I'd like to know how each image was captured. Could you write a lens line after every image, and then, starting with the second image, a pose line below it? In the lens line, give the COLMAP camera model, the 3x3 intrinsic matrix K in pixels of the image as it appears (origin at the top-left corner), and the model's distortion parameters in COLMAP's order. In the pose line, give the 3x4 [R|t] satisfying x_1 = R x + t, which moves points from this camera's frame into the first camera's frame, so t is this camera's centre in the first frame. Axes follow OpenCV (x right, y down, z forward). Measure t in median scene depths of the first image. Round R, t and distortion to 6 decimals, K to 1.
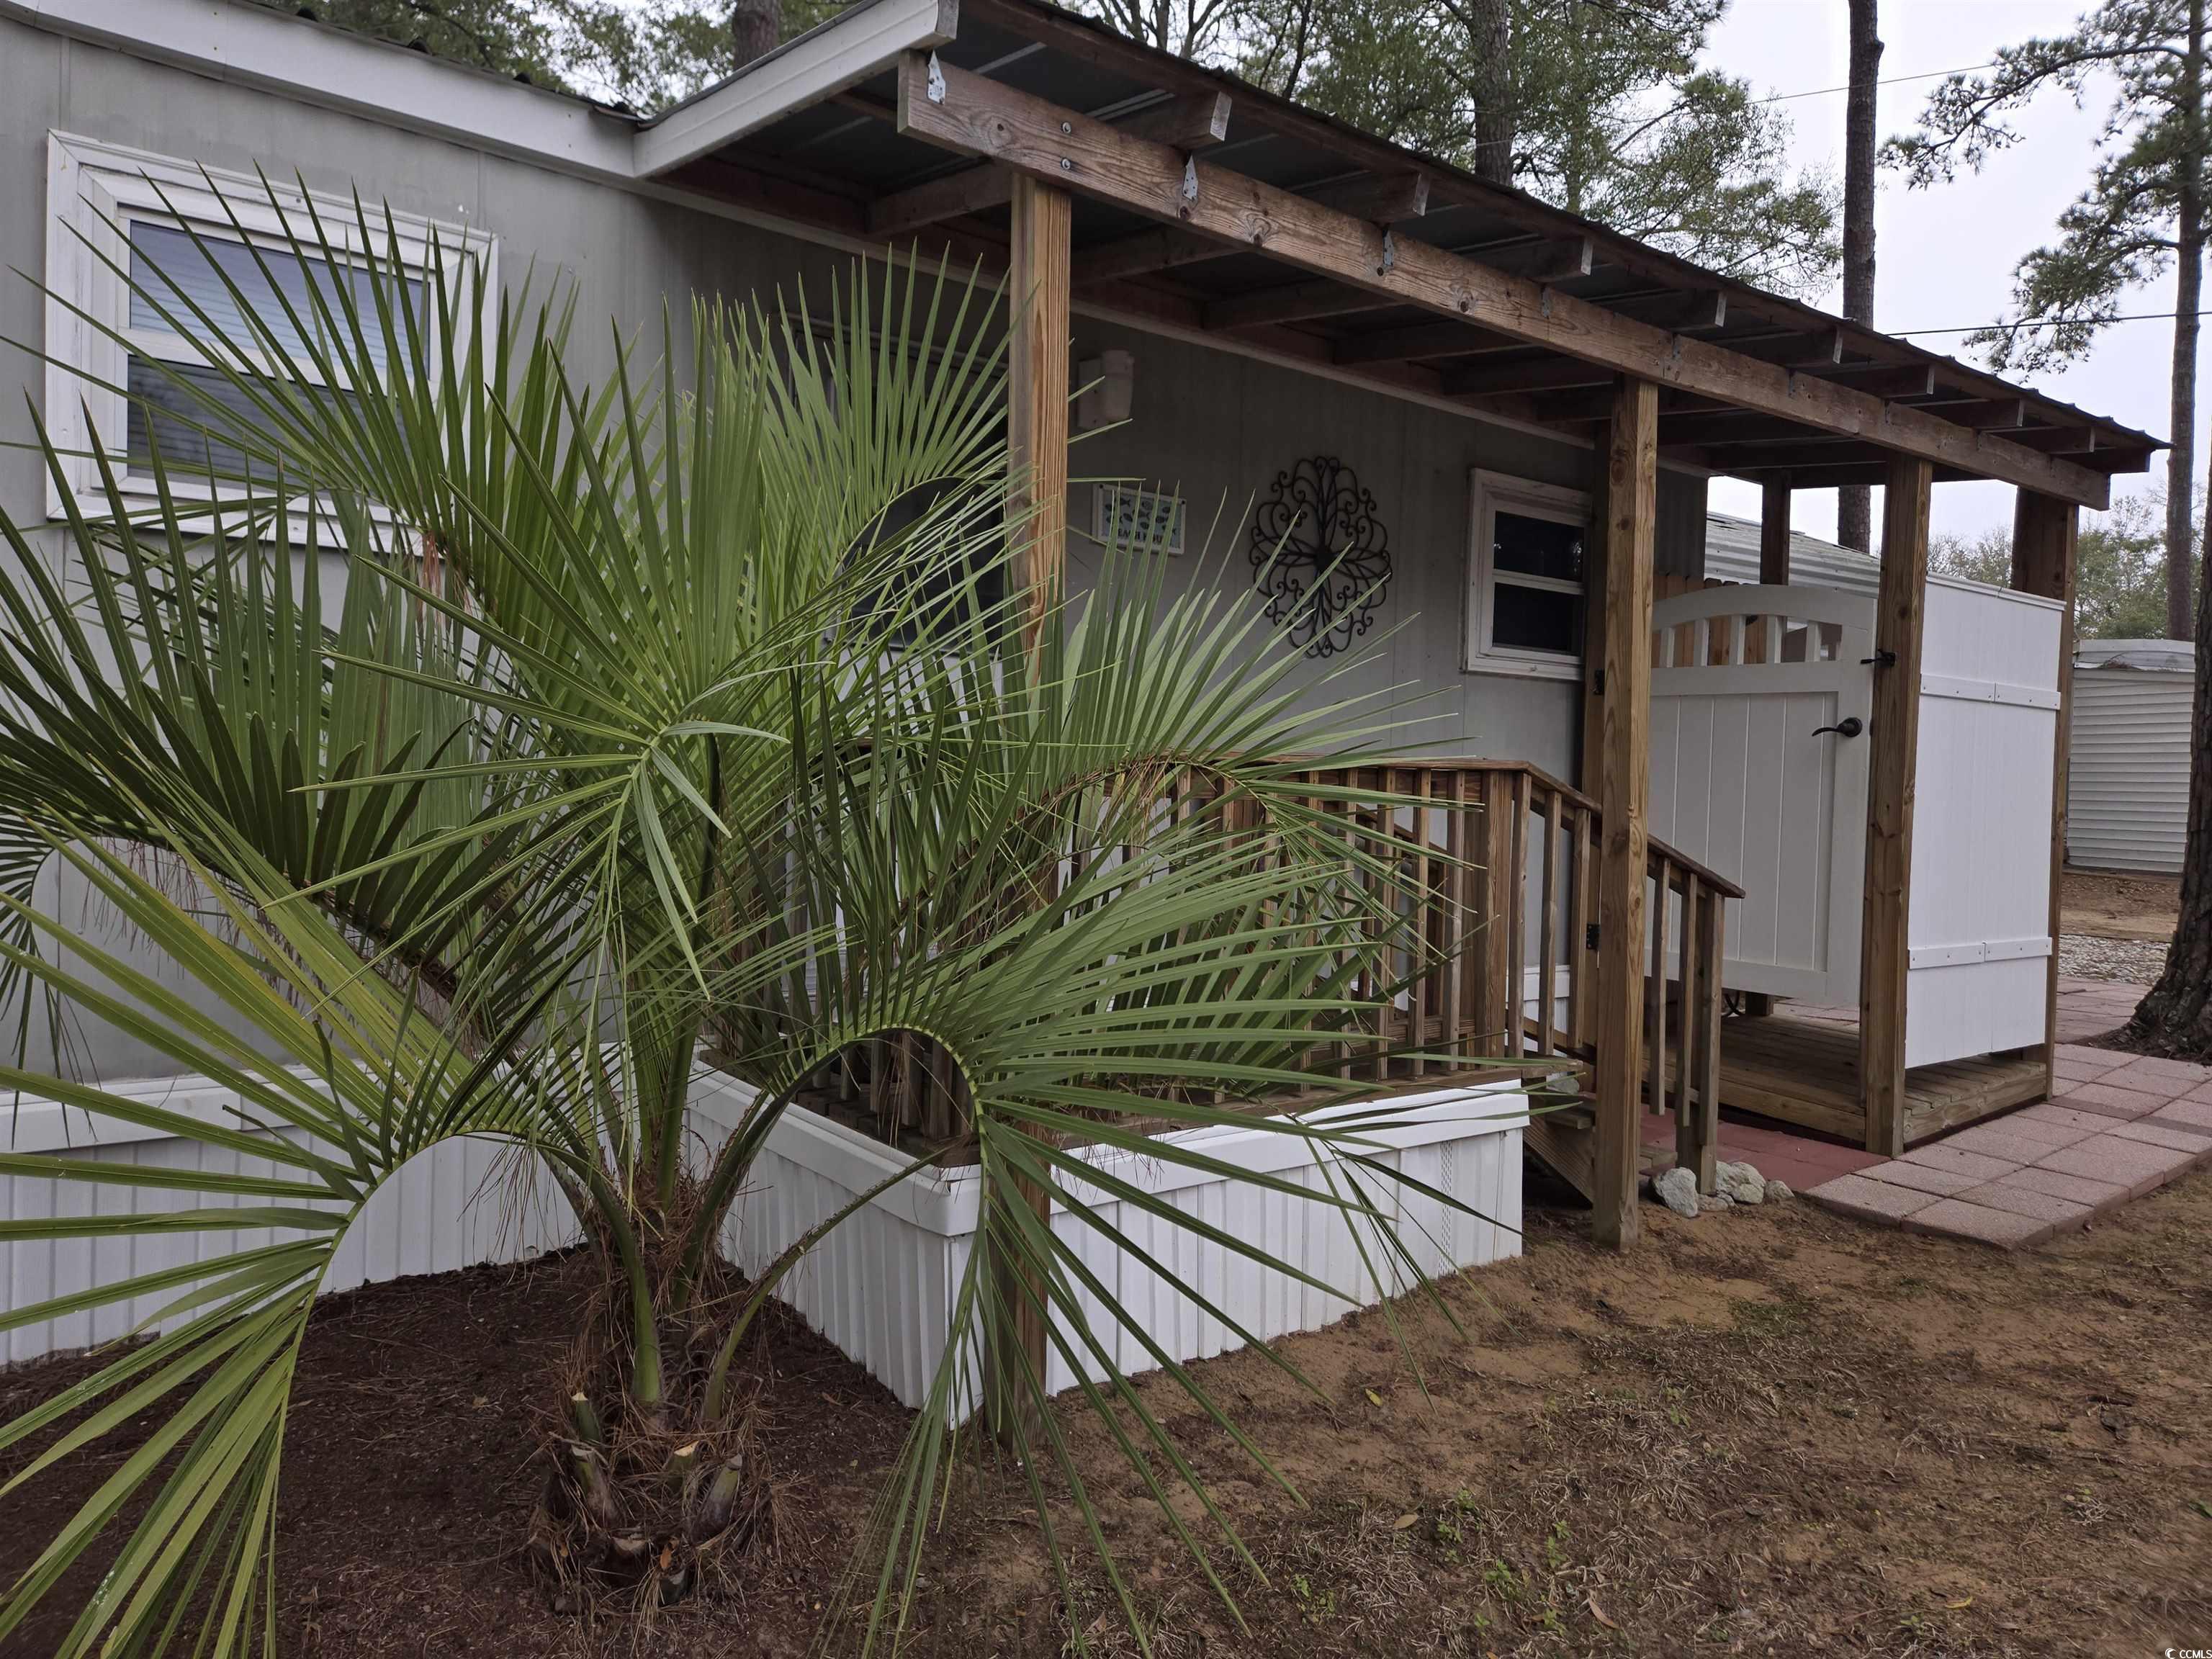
lens RADIAL K [[1472.2, 0, 1105.2], [0, 1472.2, 823.6], [0, 0, 1]] dist [0.078623, -0.078208]
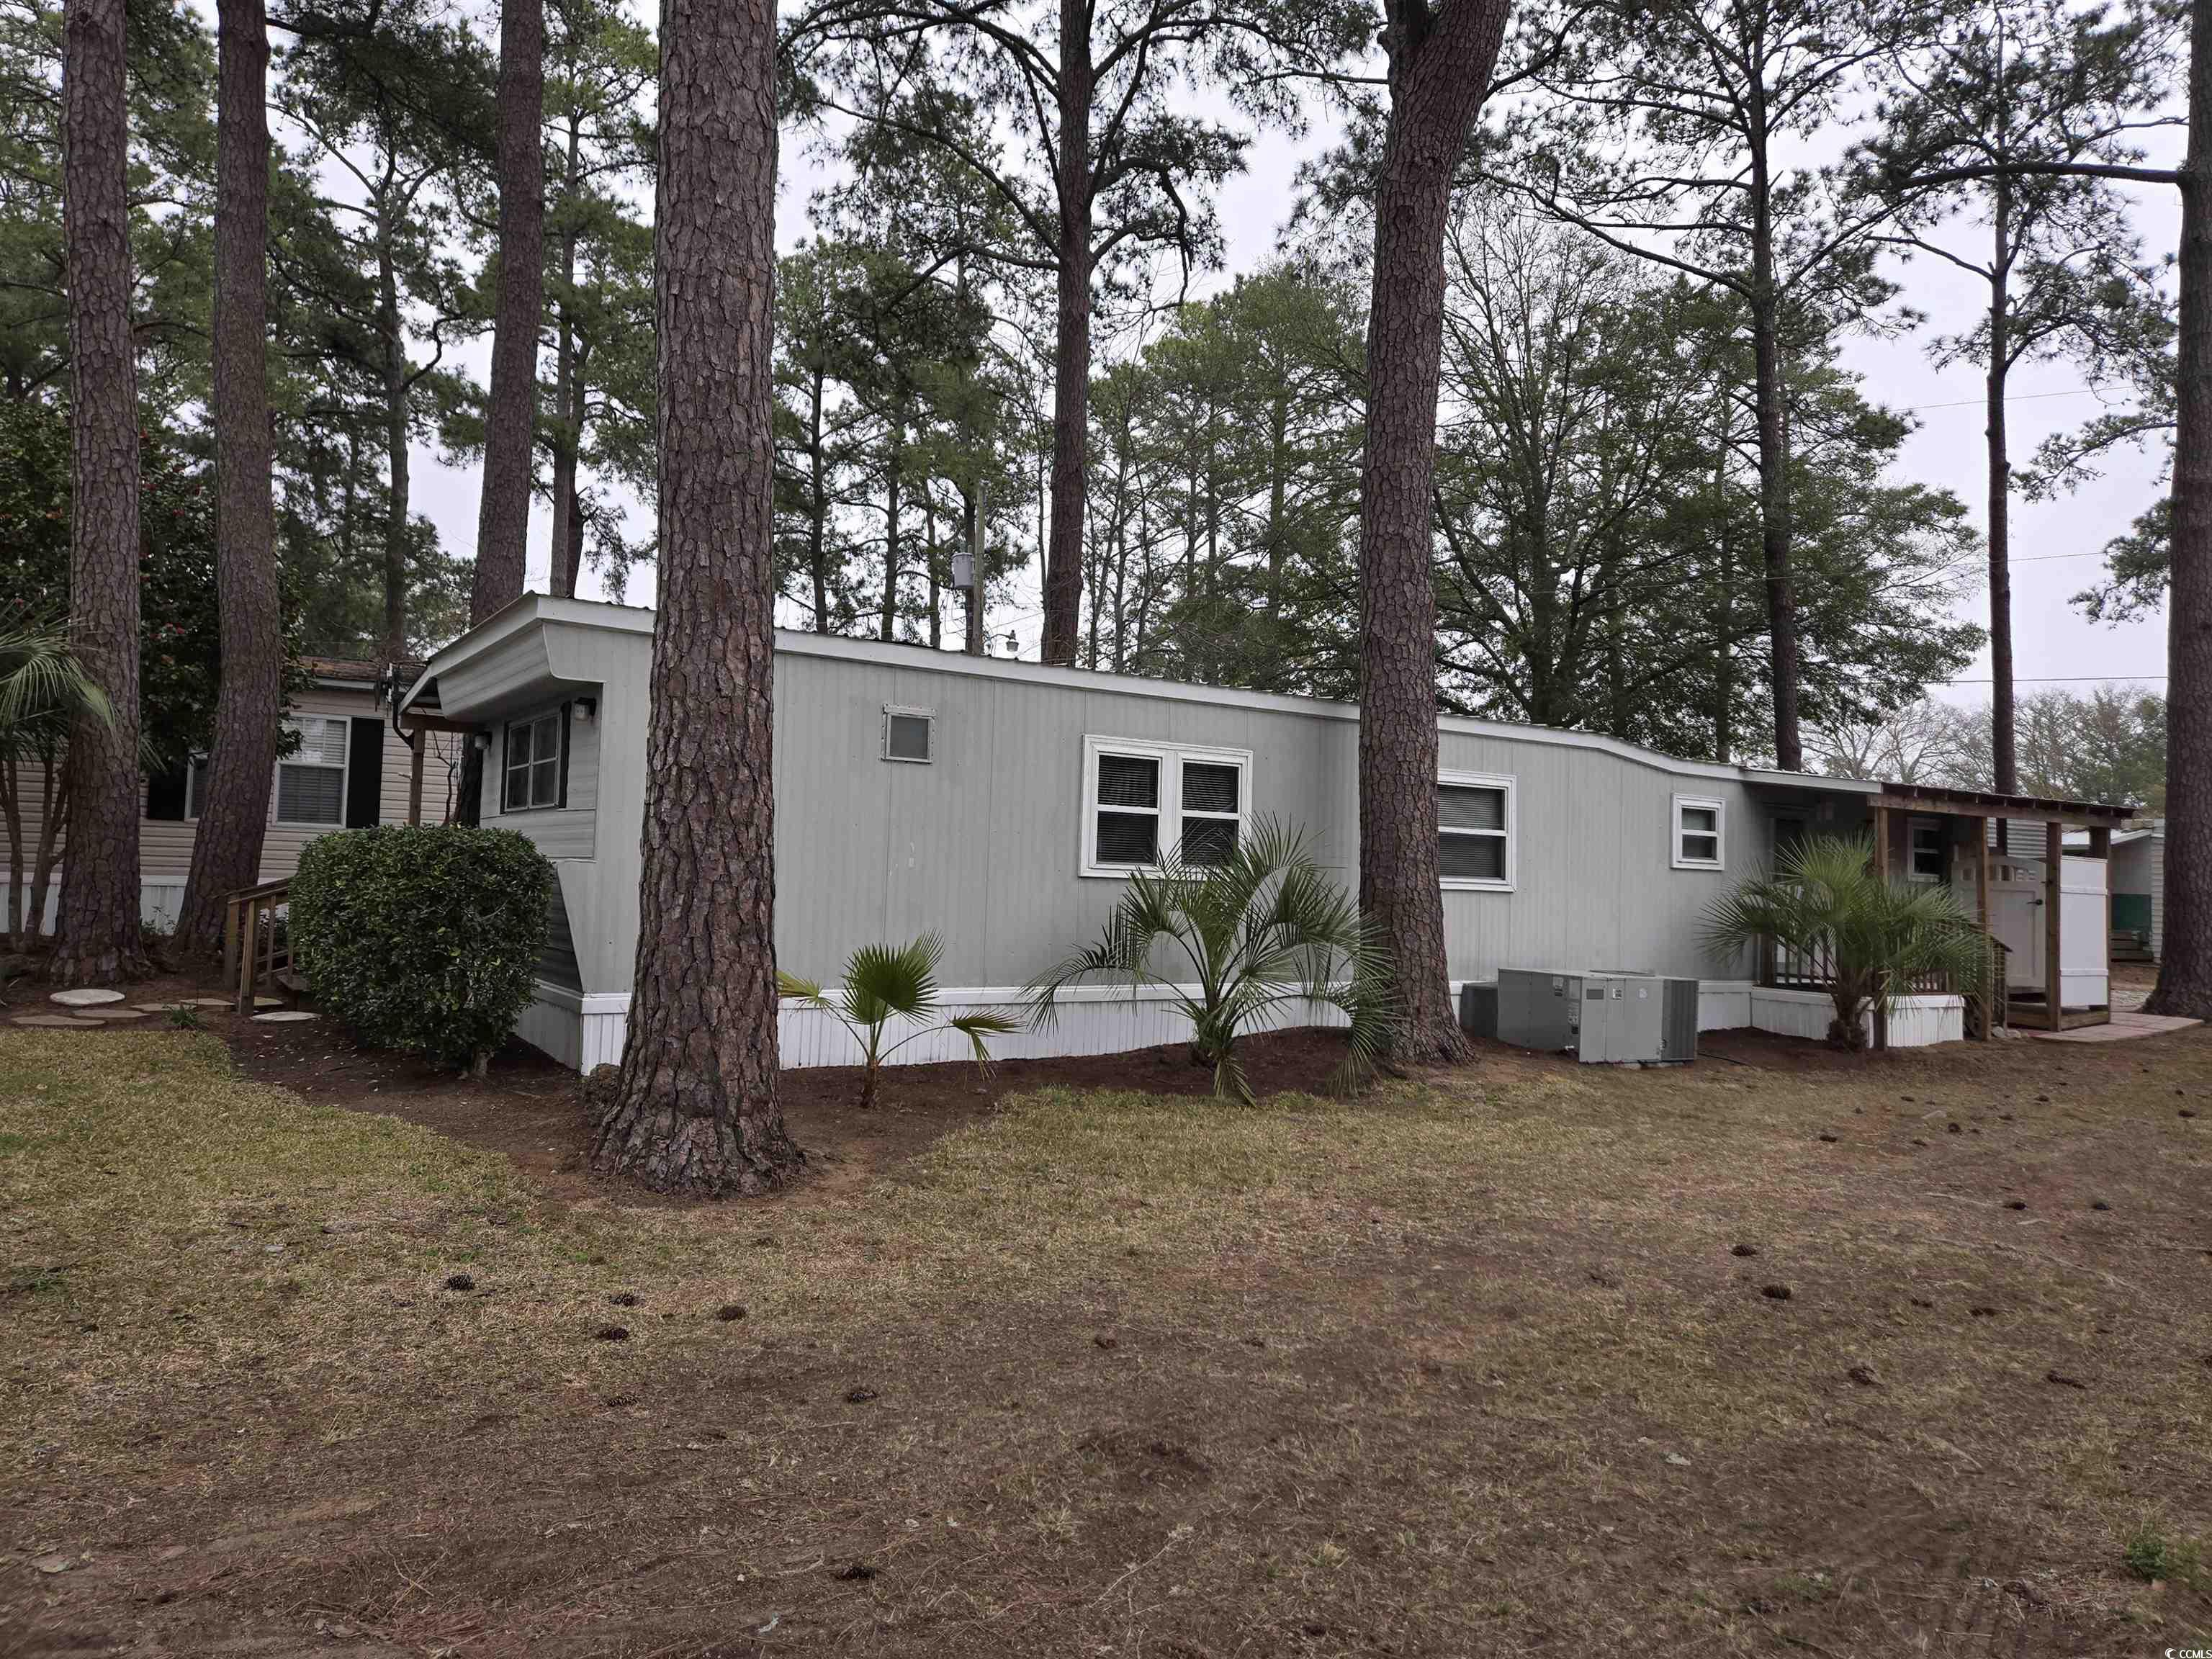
lens RADIAL K [[1472.2, 0, 1105.2], [0, 1472.2, 823.6], [0, 0, 1]] dist [0.078623, -0.078208]
pose [[0.998177, -0.001639, -0.060329, -1.234873], [-0.002913, 0.997158, -0.075280, 0.016159], [0.060281, 0.075318, 0.995336, -2.209024]]
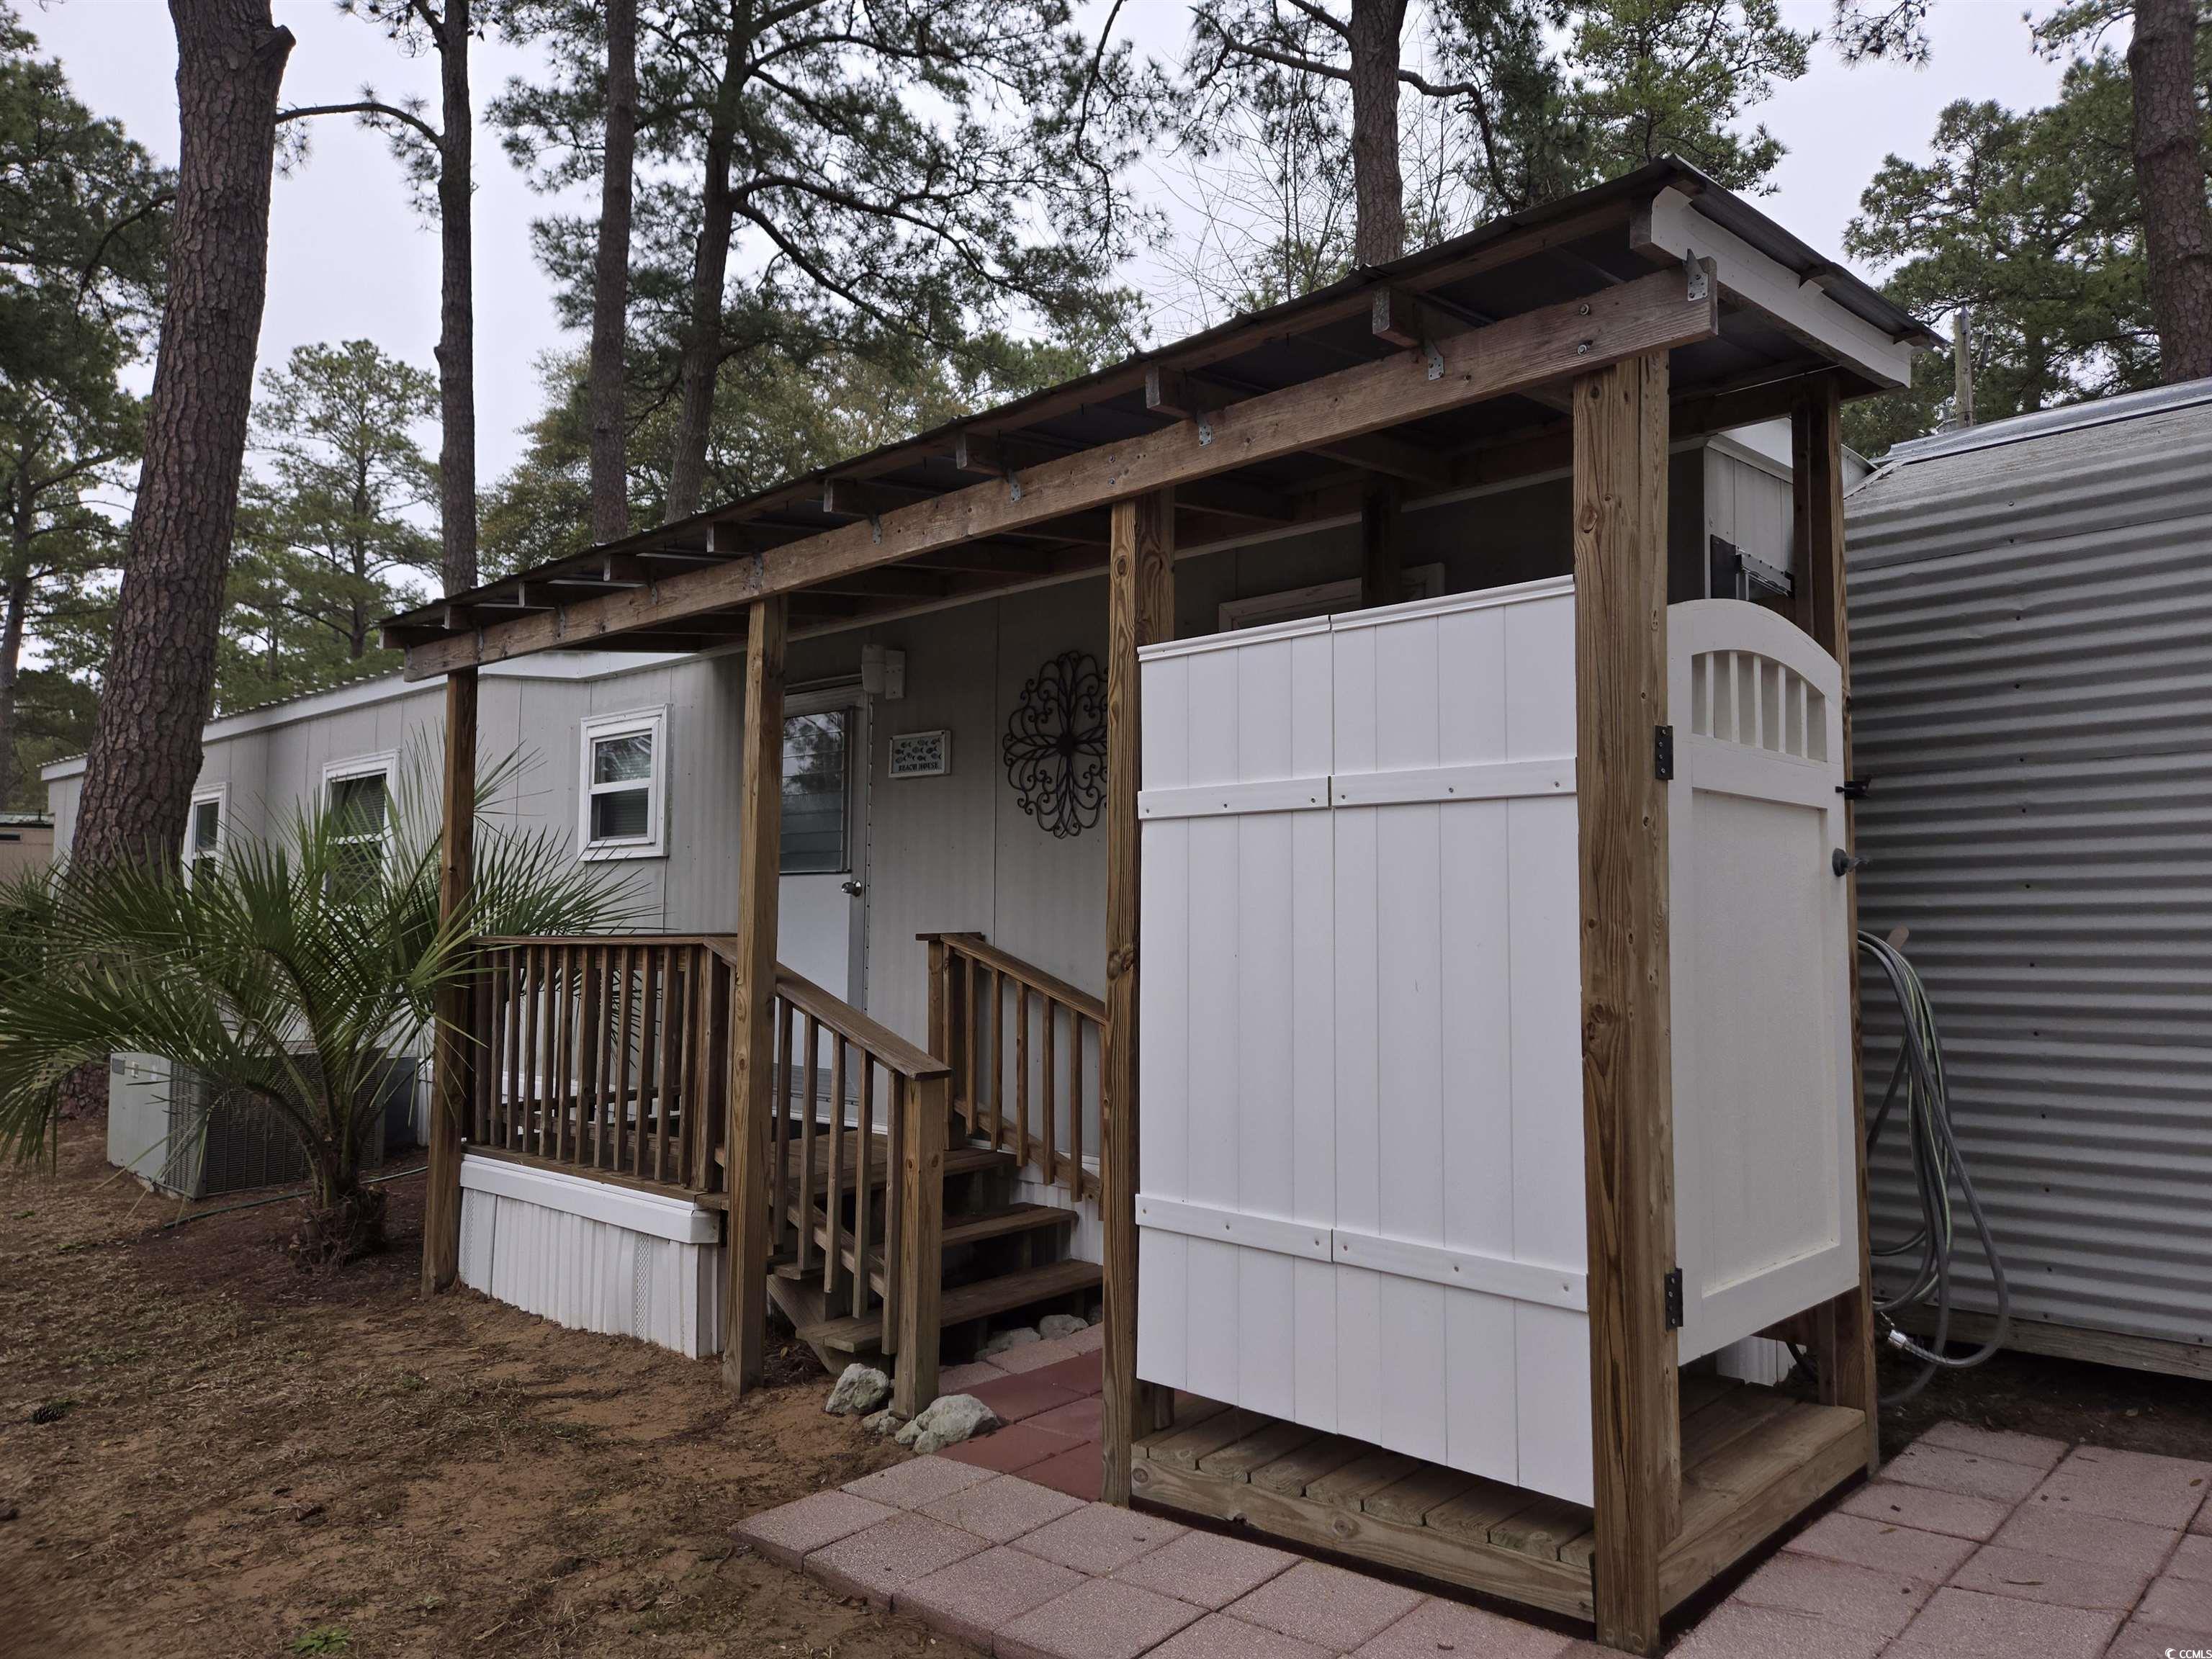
lens RADIAL K [[1472.2, 0, 1105.2], [0, 1472.2, 823.6], [0, 0, 1]] dist [0.078623, -0.078208]
pose [[0.168979, -0.131735, -0.976776, 1.052688], [-0.053174, 0.988366, -0.142497, 0.022869], [0.984184, 0.076018, 0.160009, 0.772636]]
